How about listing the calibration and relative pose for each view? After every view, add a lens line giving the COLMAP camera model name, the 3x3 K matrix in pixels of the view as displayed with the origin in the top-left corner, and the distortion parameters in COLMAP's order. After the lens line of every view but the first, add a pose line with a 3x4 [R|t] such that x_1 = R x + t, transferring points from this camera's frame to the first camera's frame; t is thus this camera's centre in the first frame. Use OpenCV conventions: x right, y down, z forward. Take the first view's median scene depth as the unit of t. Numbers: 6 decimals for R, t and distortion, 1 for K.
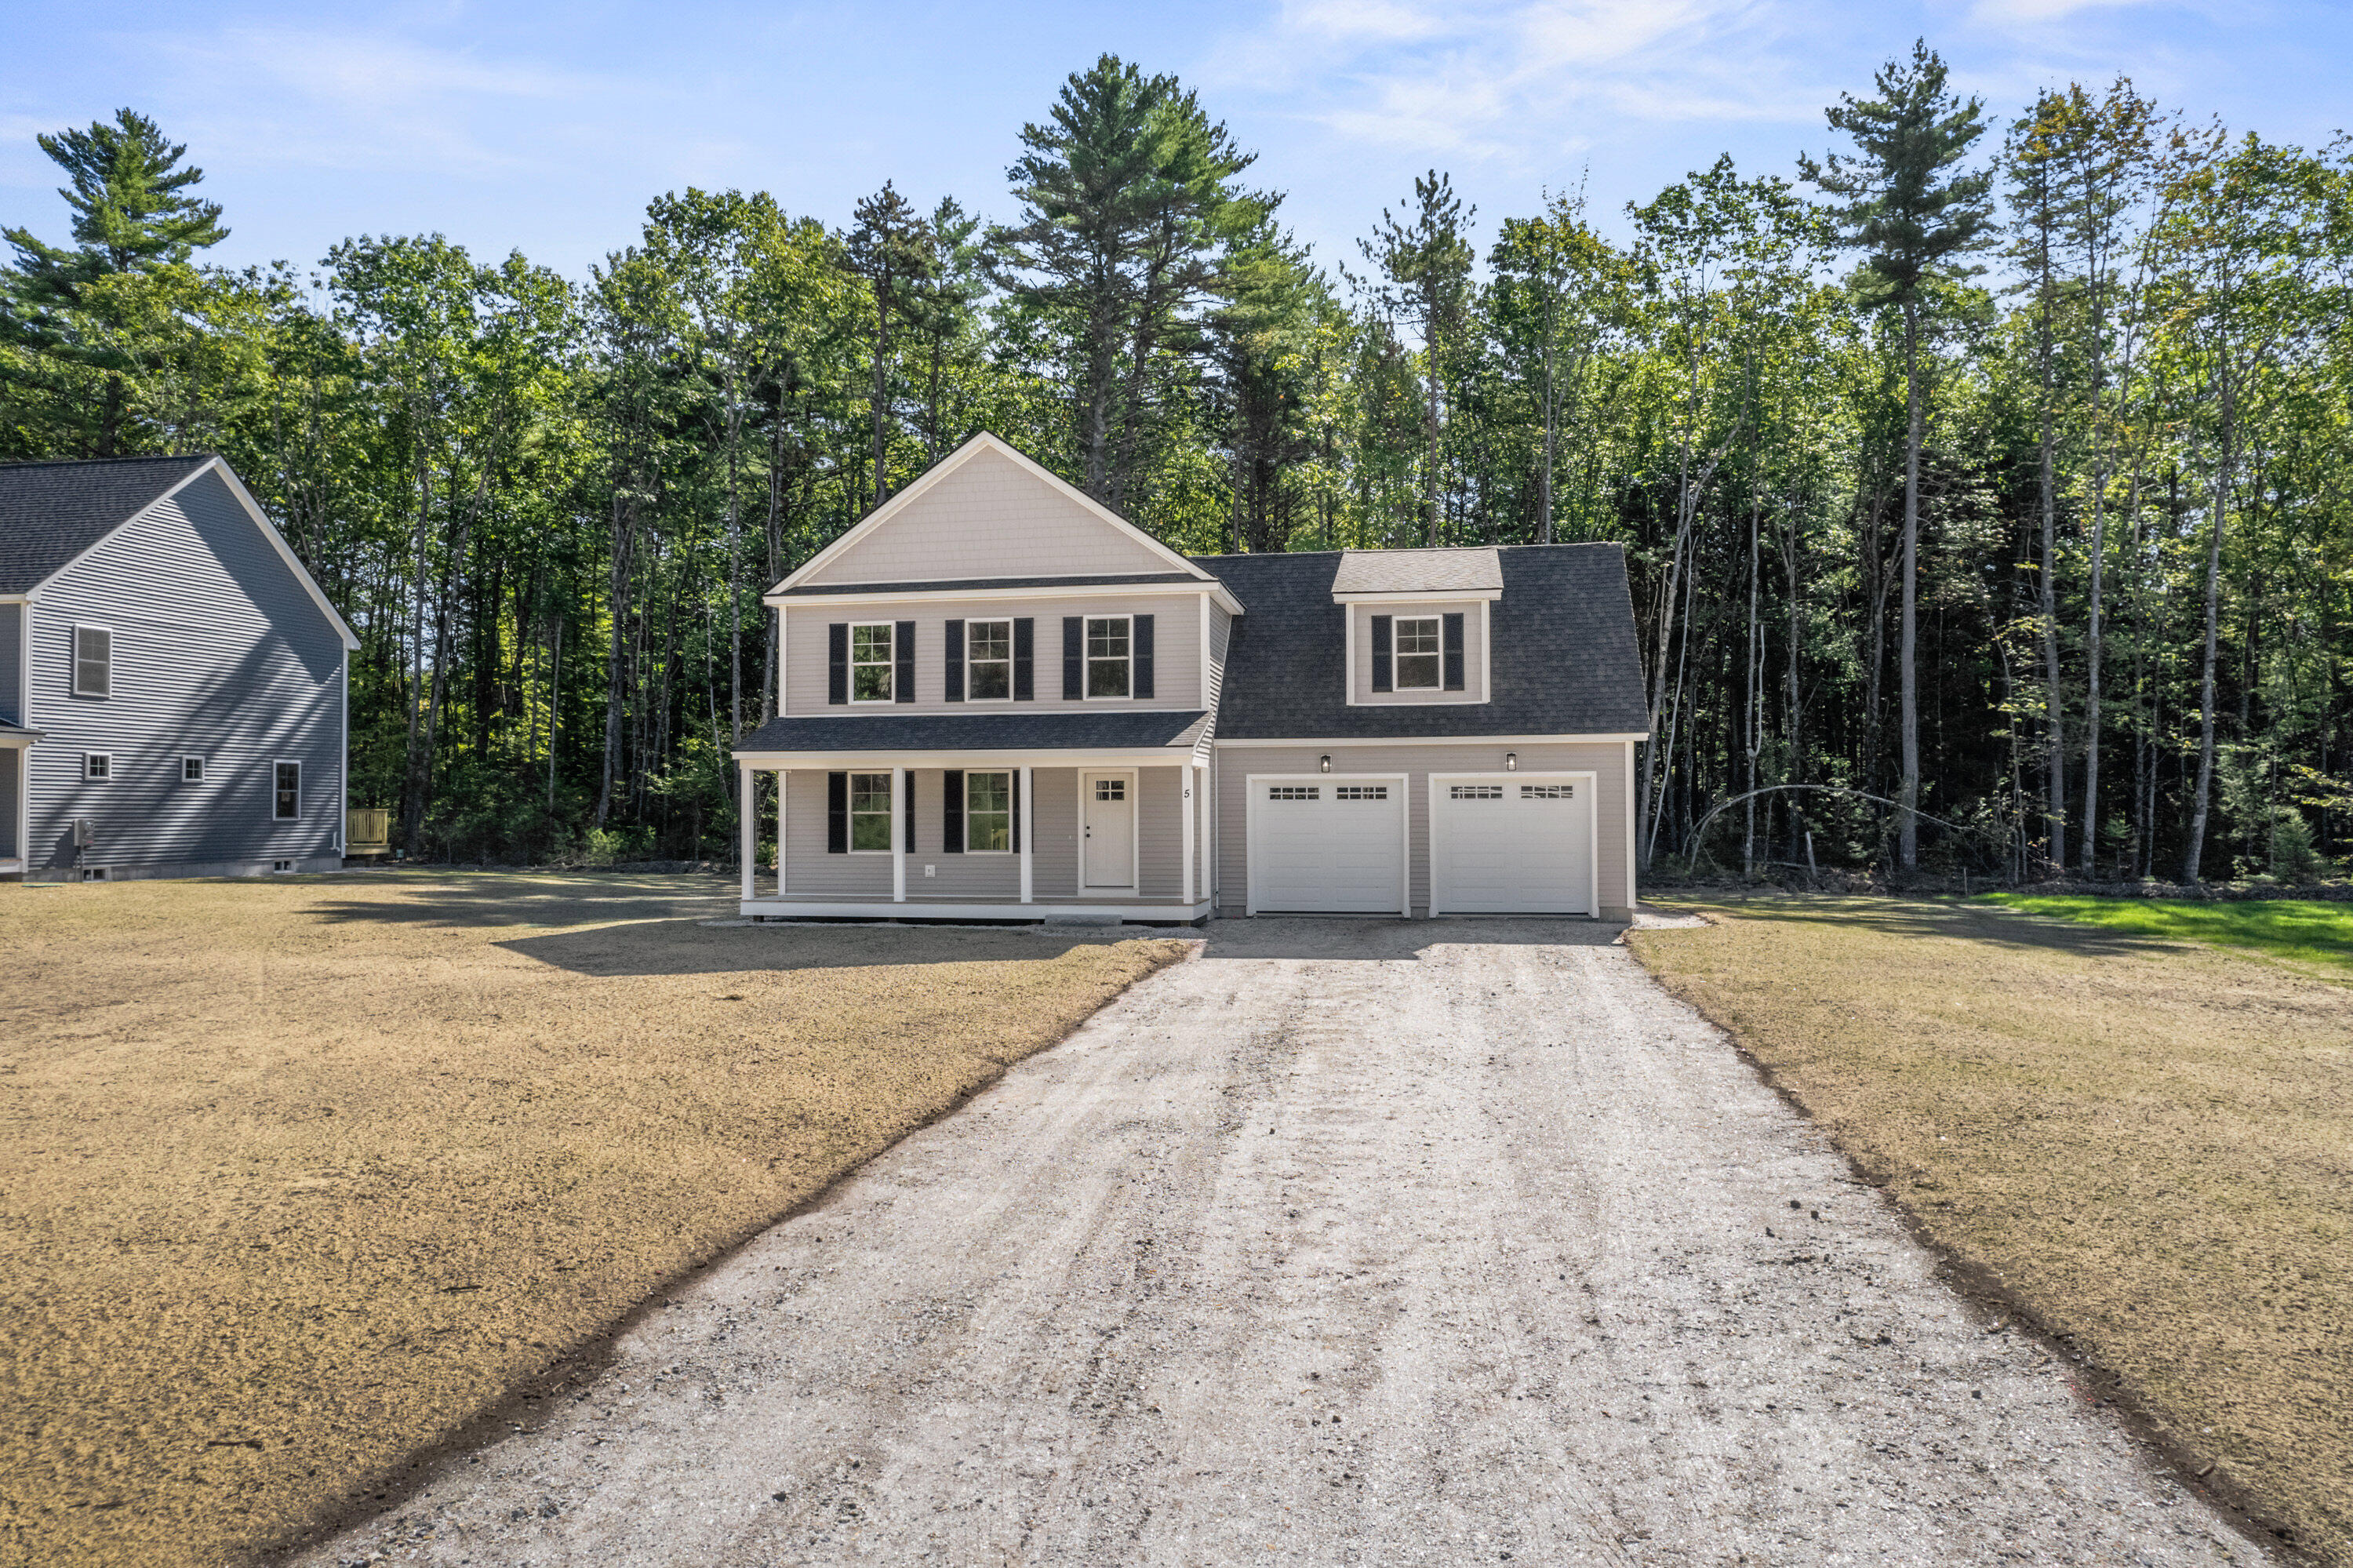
lens RADIAL K [[1502.5, 0, 1176.5], [0, 1502.5, 784.0], [0, 0, 1]] dist [-0.001289, 0.000657]
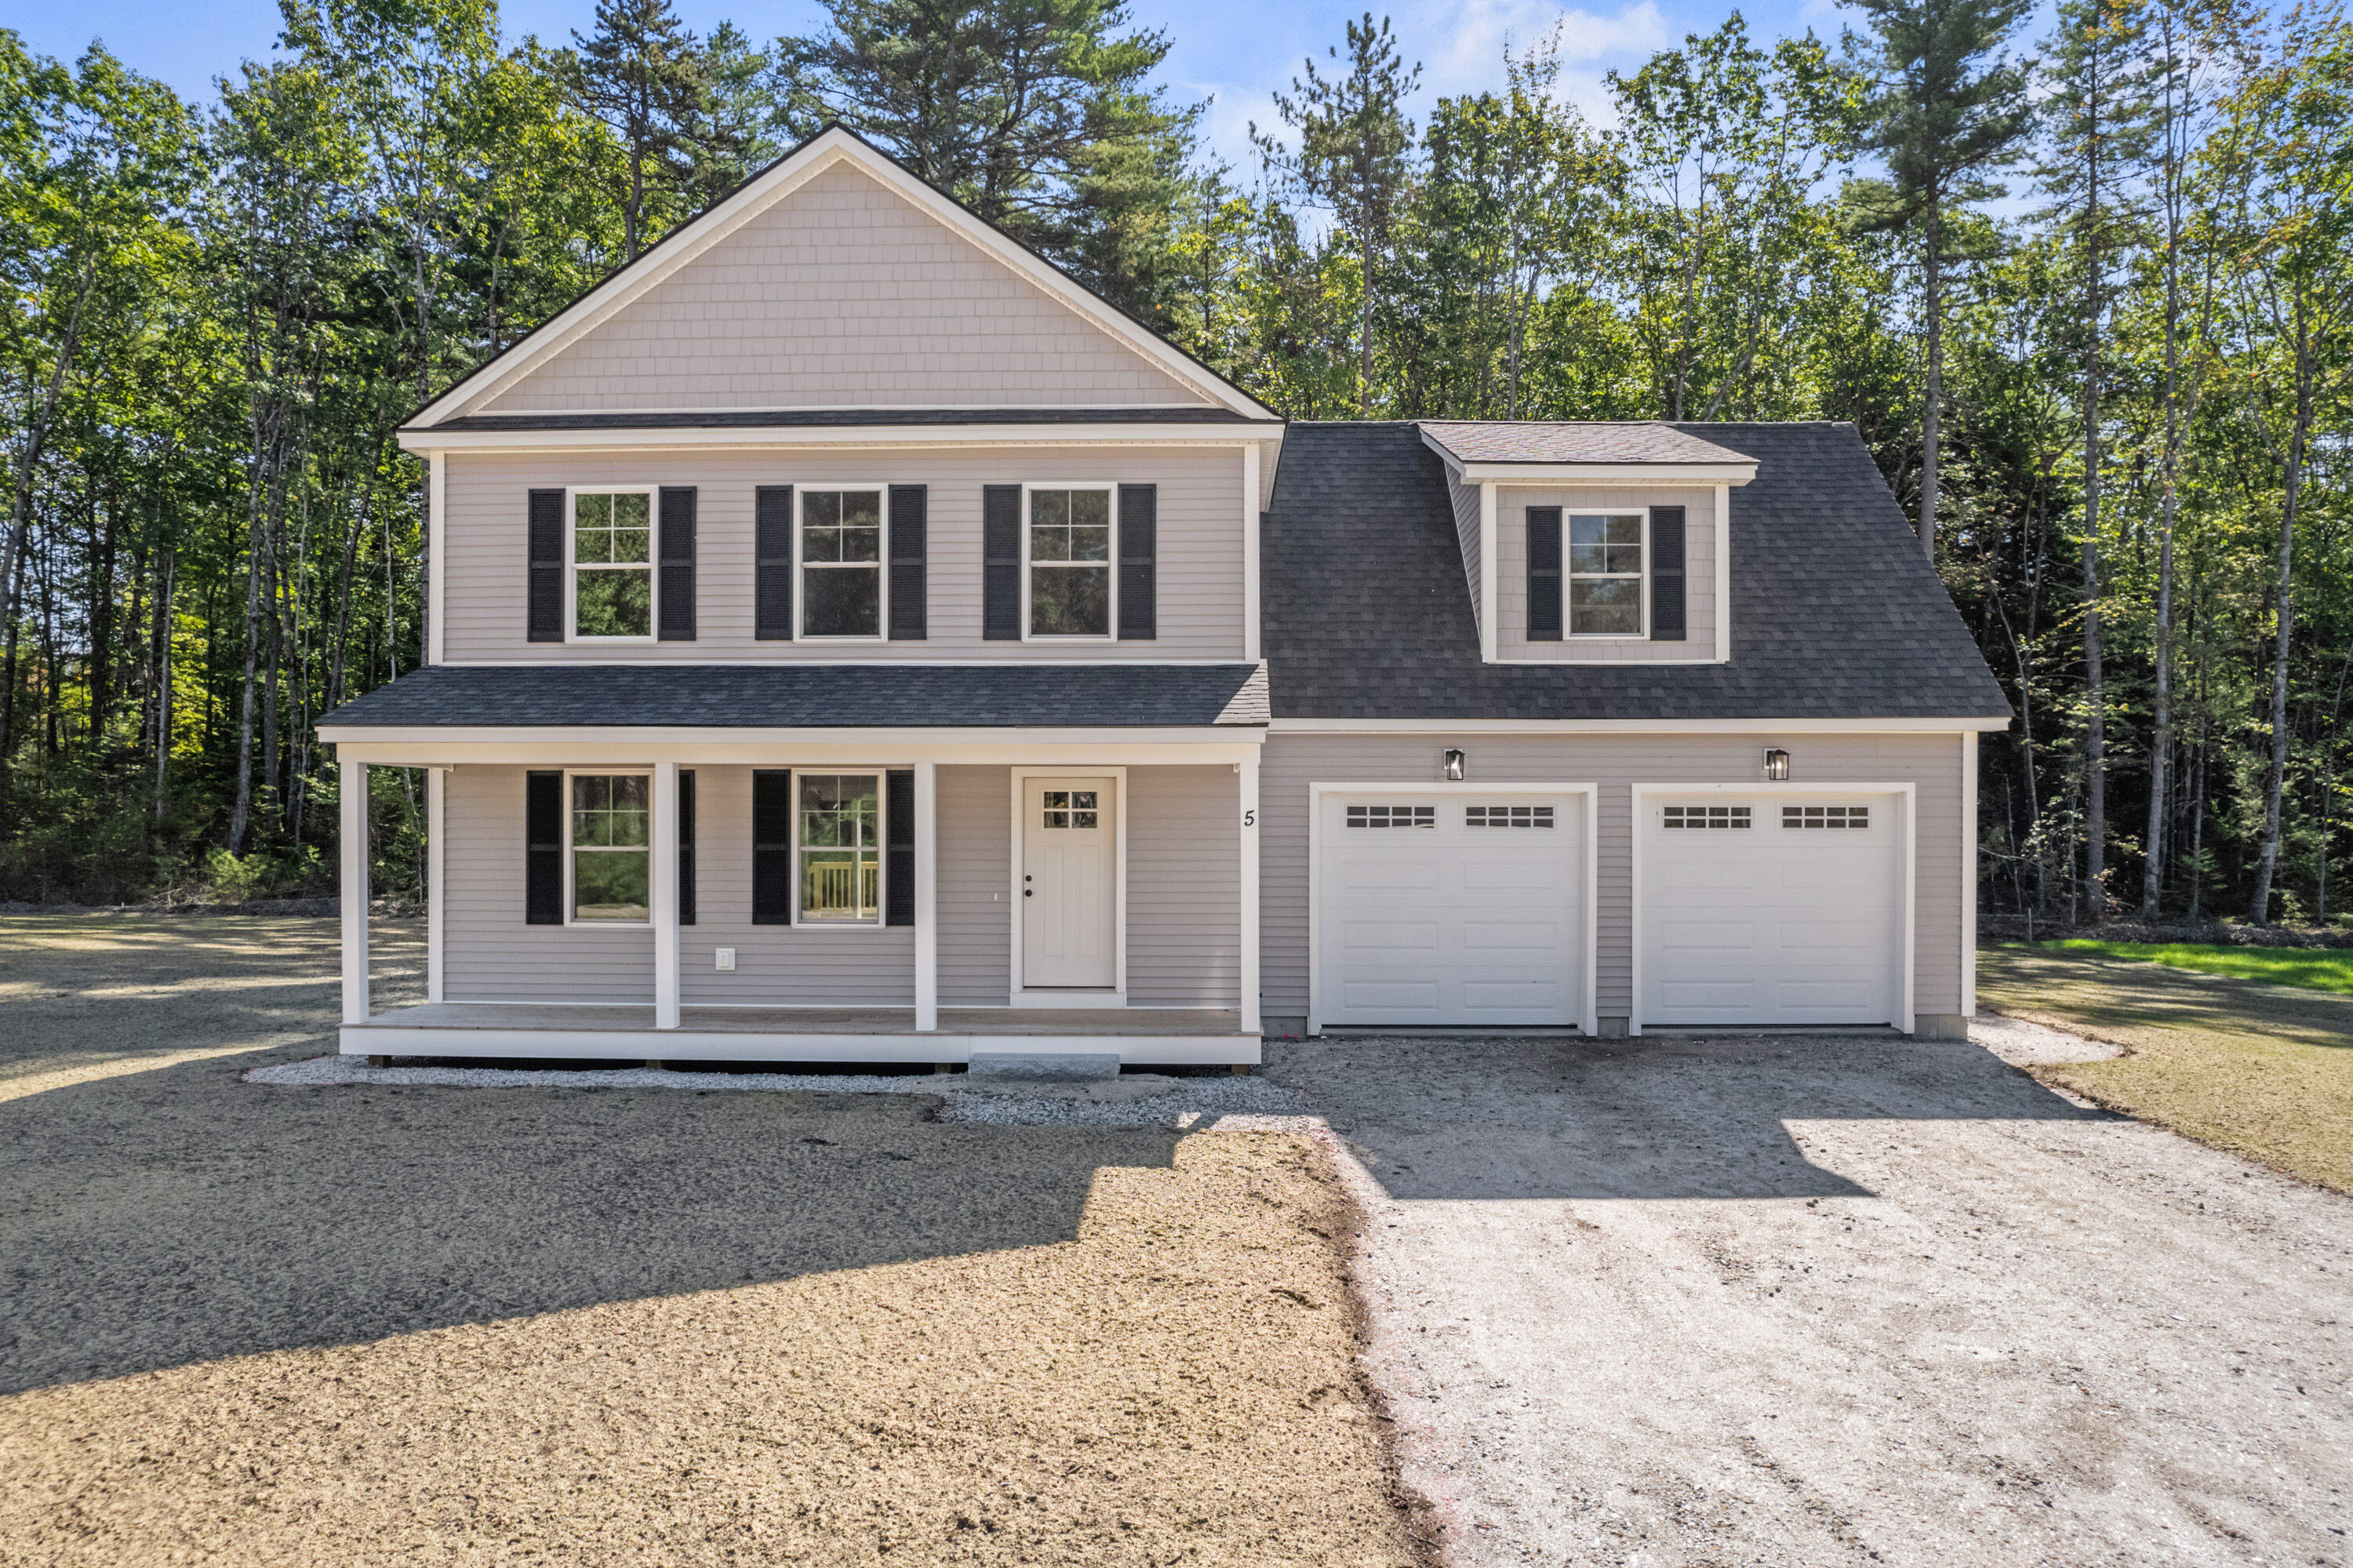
lens RADIAL K [[1526.2, 0, 1178.6], [0, 1526.2, 834.1], [0, 0, 1]] dist [-0.065480, 0.071679]
pose [[0.988394, 0.003984, 0.151859, -0.087052], [-0.007944, 0.999644, 0.025478, -0.001179], [-0.151704, -0.026389, 0.988074, 0.445578]]
